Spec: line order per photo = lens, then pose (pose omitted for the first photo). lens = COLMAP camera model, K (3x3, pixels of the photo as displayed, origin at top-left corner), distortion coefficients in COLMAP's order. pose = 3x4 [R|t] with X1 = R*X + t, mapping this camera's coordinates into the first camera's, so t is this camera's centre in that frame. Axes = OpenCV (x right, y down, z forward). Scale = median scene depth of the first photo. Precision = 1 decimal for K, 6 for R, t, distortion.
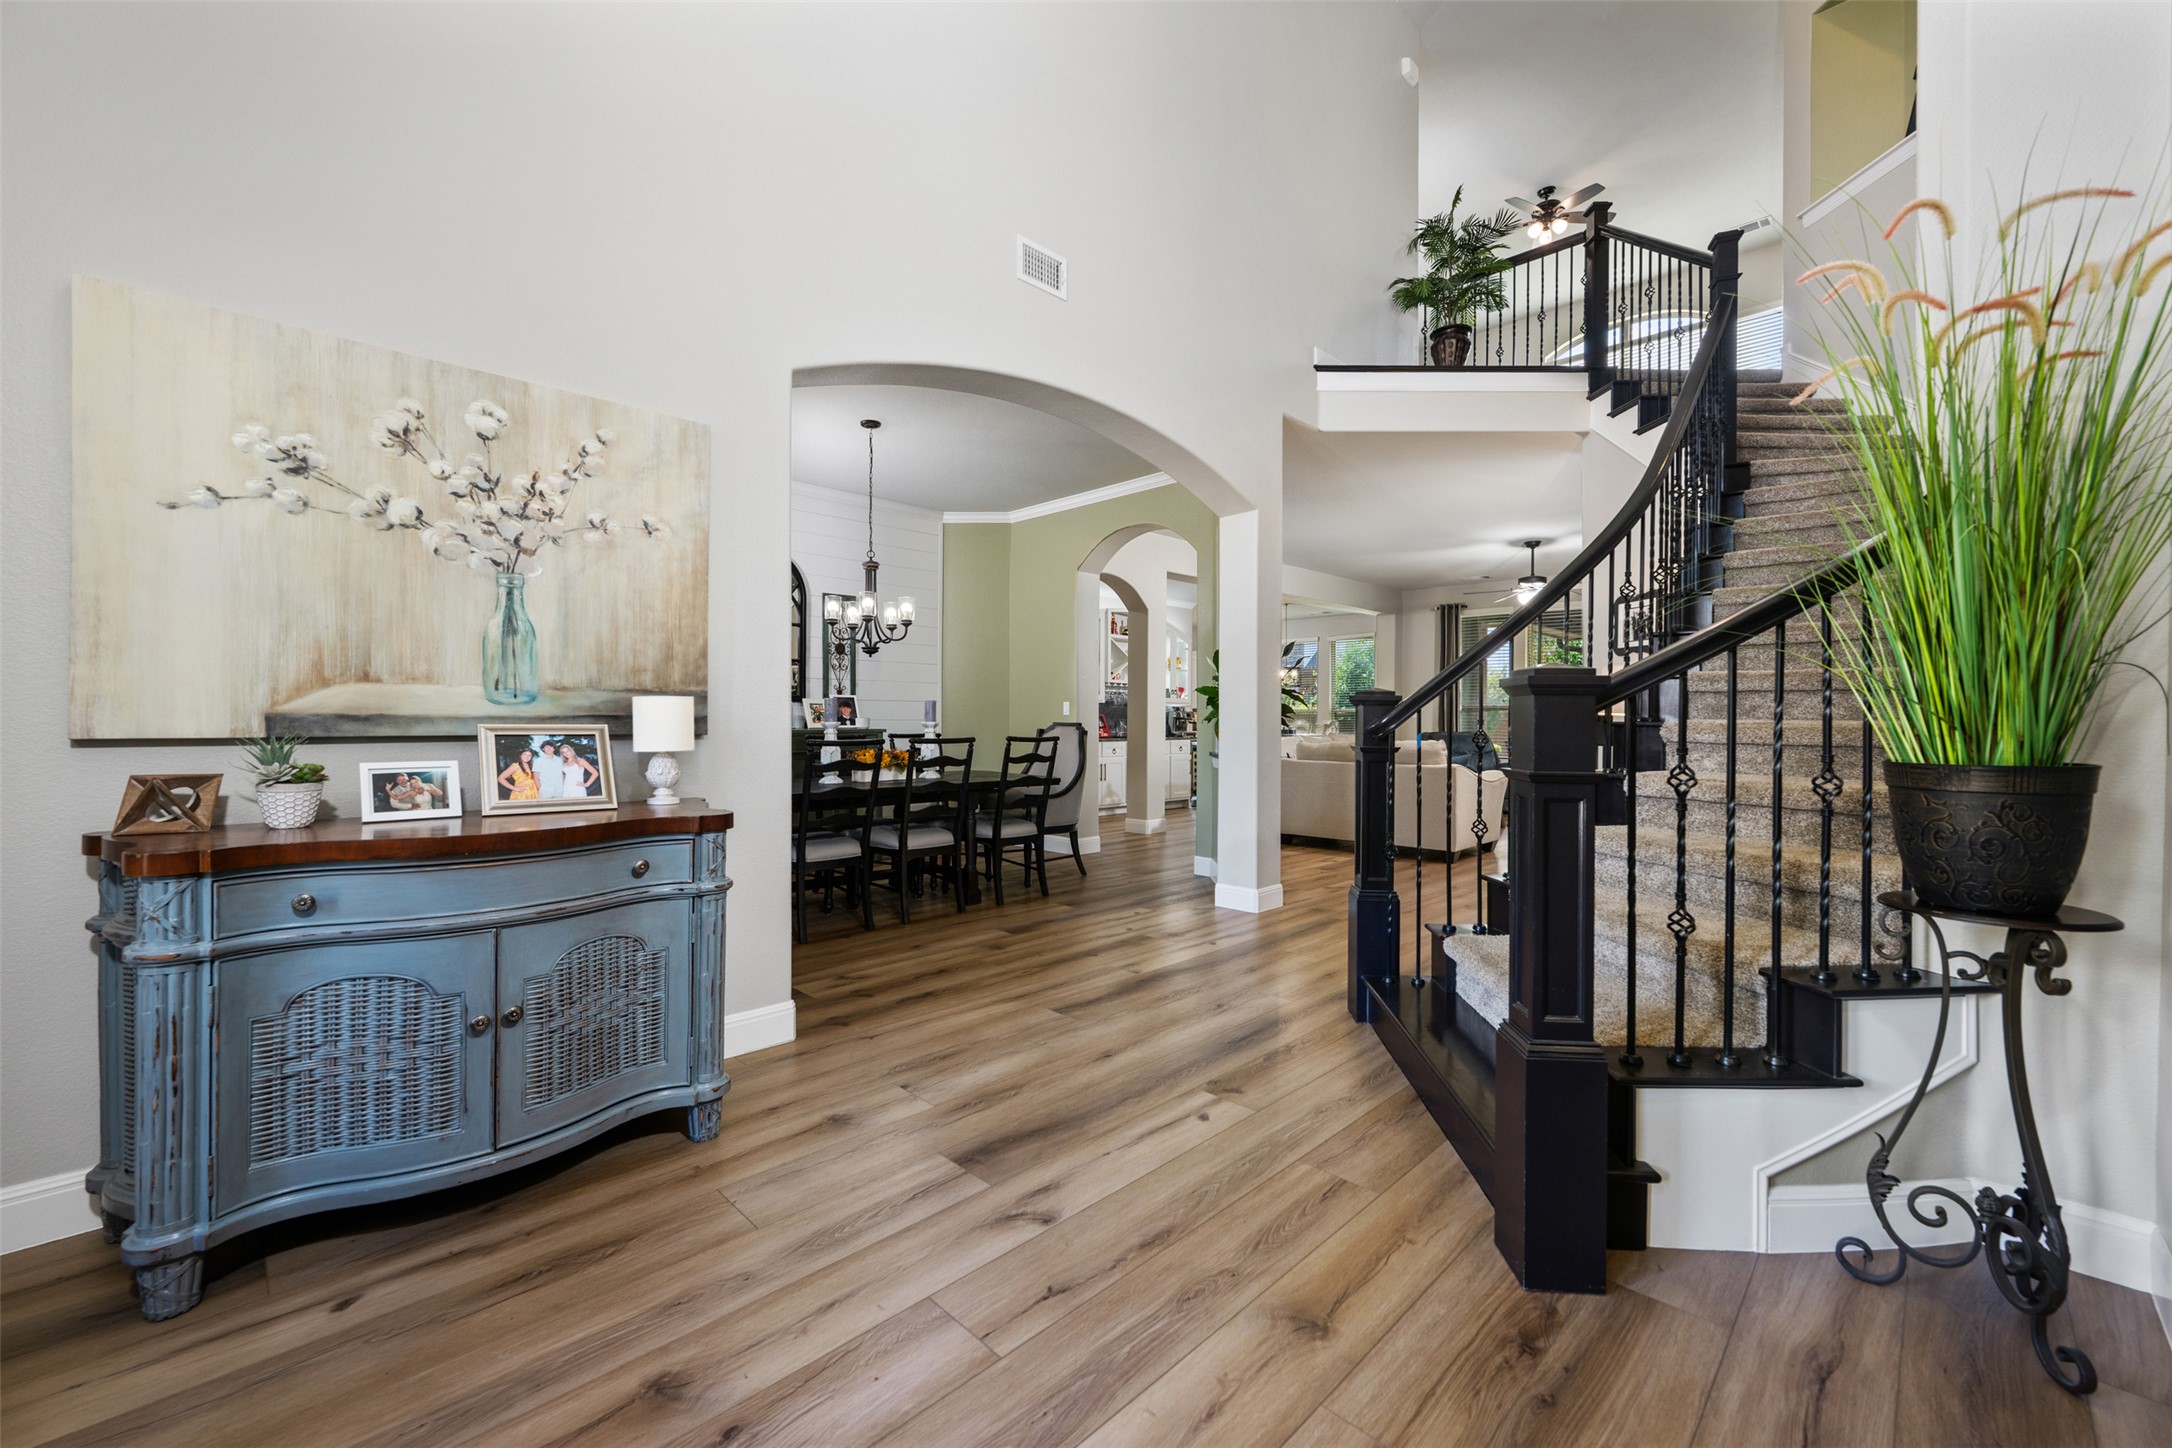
lens RADIAL K [[868.1, 0, 1084.3], [0, 868.1, 716.1], [0, 0, 1]] dist [-0.000984, 0.000460]
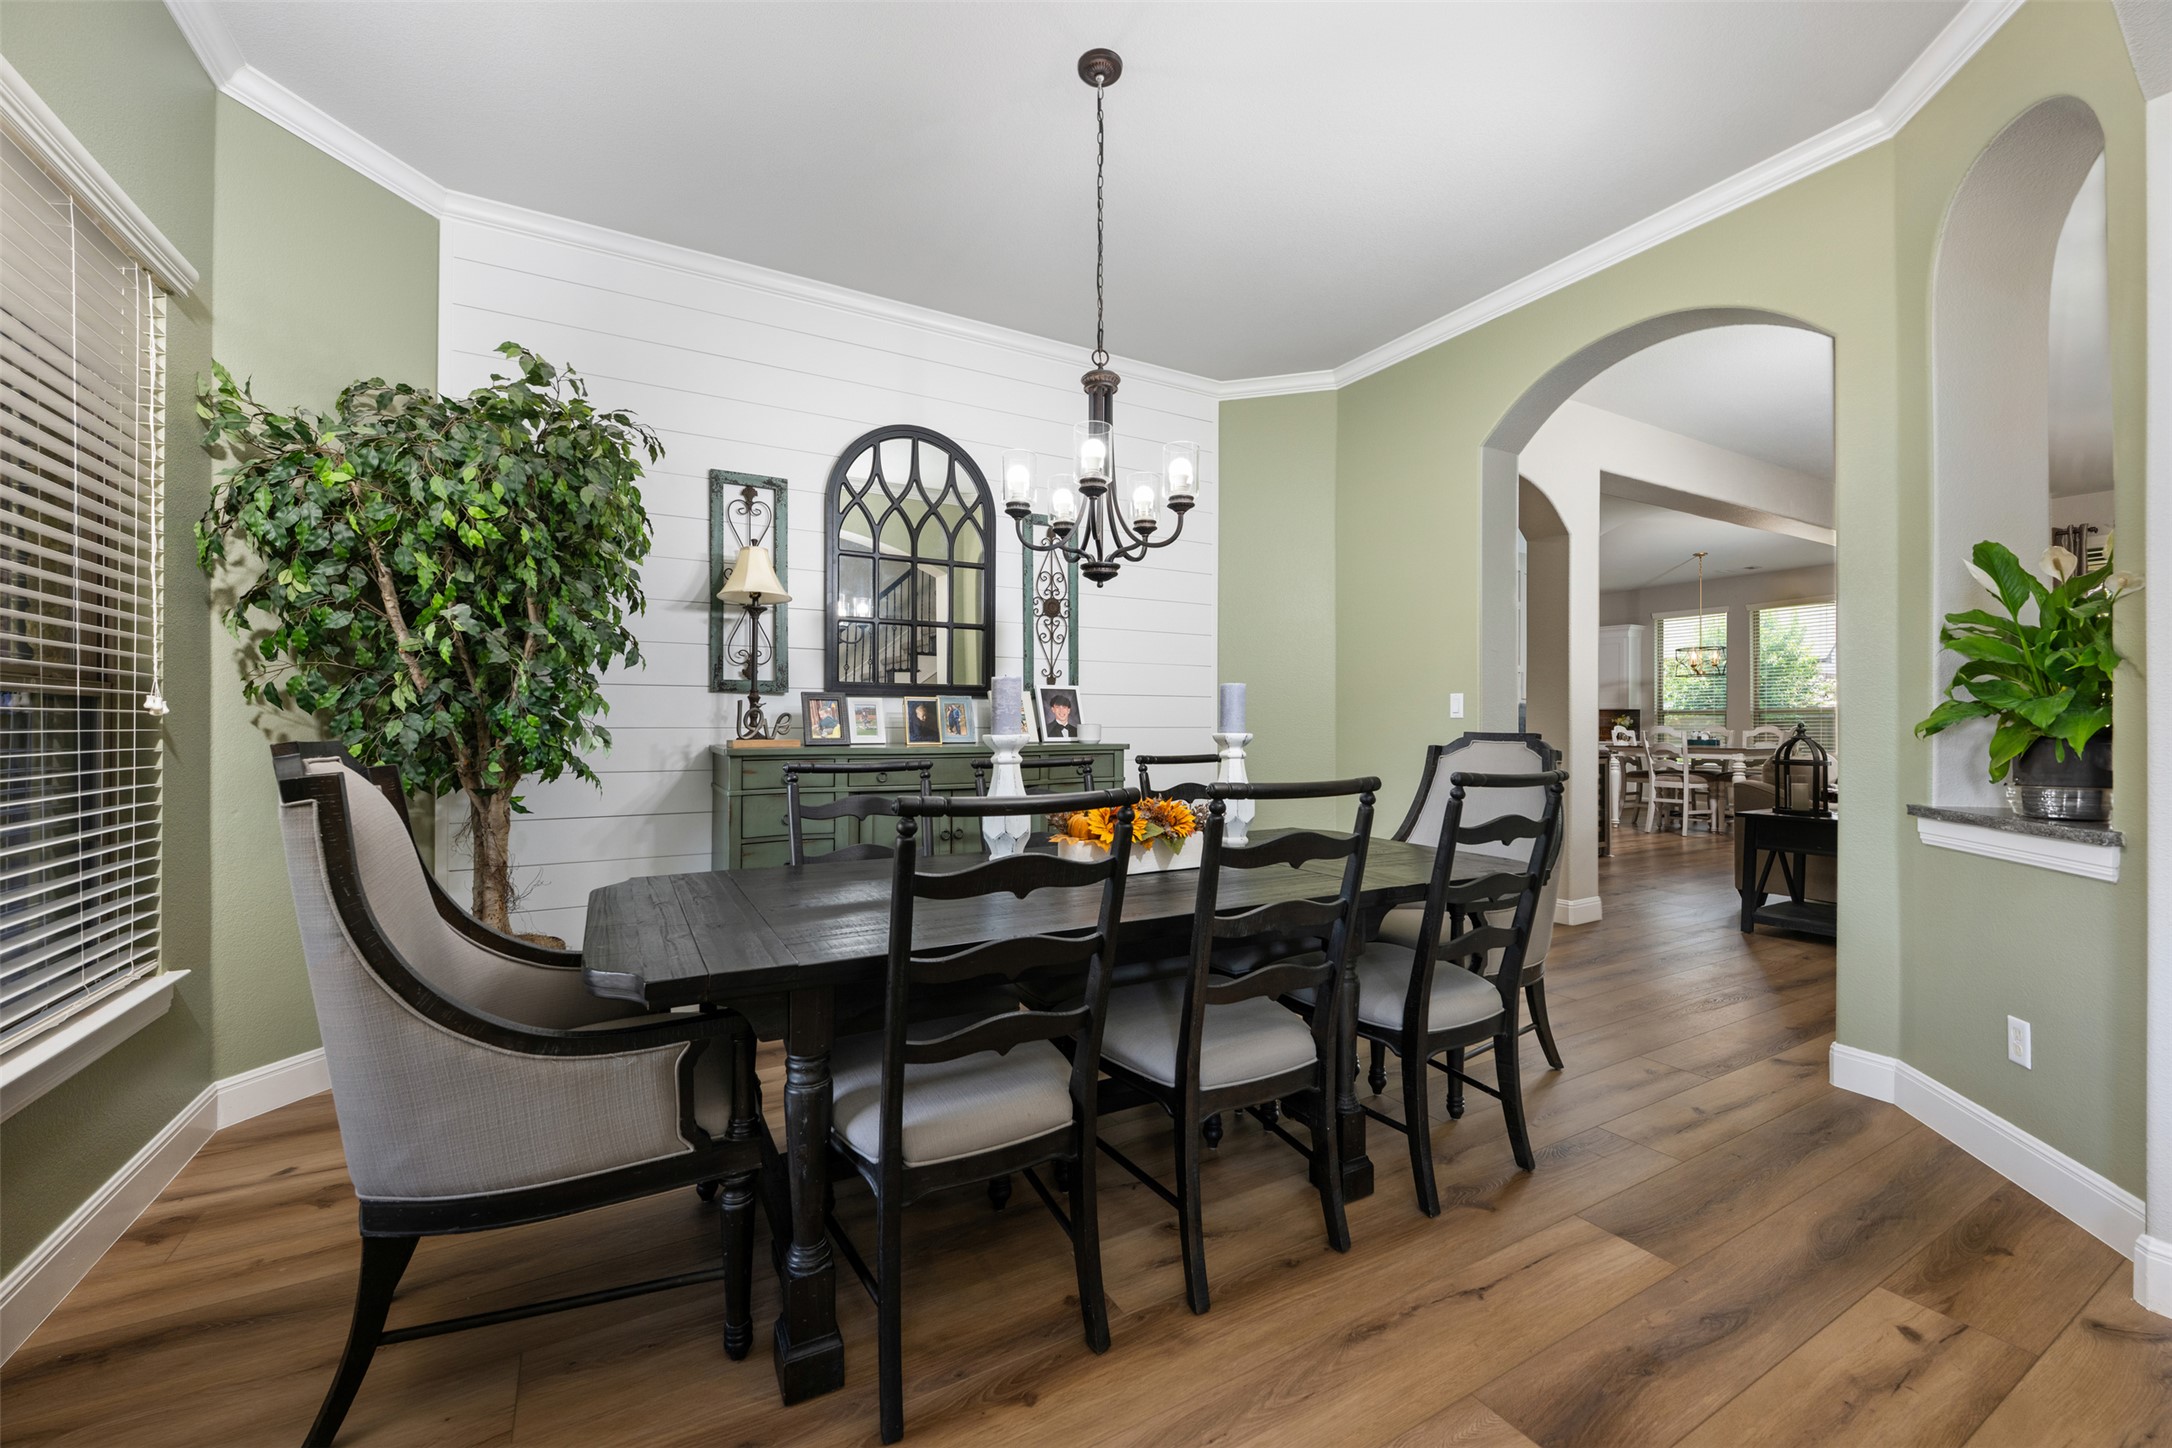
lens RADIAL K [[868.1, 0, 1085.8], [0, 868.1, 721.8], [0, 0, 1]] dist [-0.000984, 0.000460]
pose [[0.965502, -0.003883, -0.260368, -0.137407], [0.003867, 0.999992, -0.000573, 0.000834], [0.260368, -0.000454, 0.965509, 0.566972]]
